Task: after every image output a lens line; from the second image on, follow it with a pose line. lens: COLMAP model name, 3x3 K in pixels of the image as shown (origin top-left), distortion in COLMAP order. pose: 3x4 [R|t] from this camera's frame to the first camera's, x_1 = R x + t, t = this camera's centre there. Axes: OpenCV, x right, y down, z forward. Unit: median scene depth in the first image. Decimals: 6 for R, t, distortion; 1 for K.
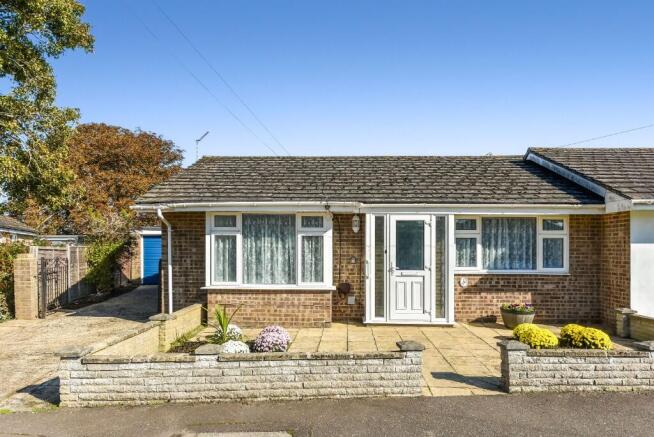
lens RADIAL K [[450.4, 0, 326.6], [0, 450.4, 223.0], [0, 0, 1]] dist [-0.001468, -0.001263]
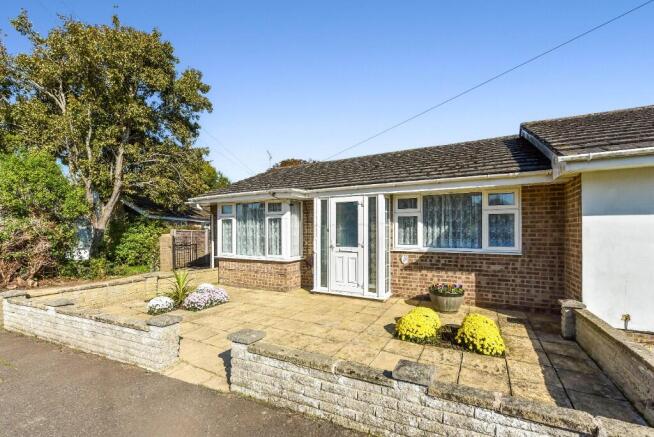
lens RADIAL K [[290.7, 0, 327.4], [0, 290.7, 215.9], [0, 0, 1]] dist [-0.014920, 0.000165]
pose [[0.895429, -0.029914, -0.444199, 0.456910], [0.029337, 0.999536, -0.008175, 0.032890], [0.444237, -0.005711, 0.895891, 0.334469]]
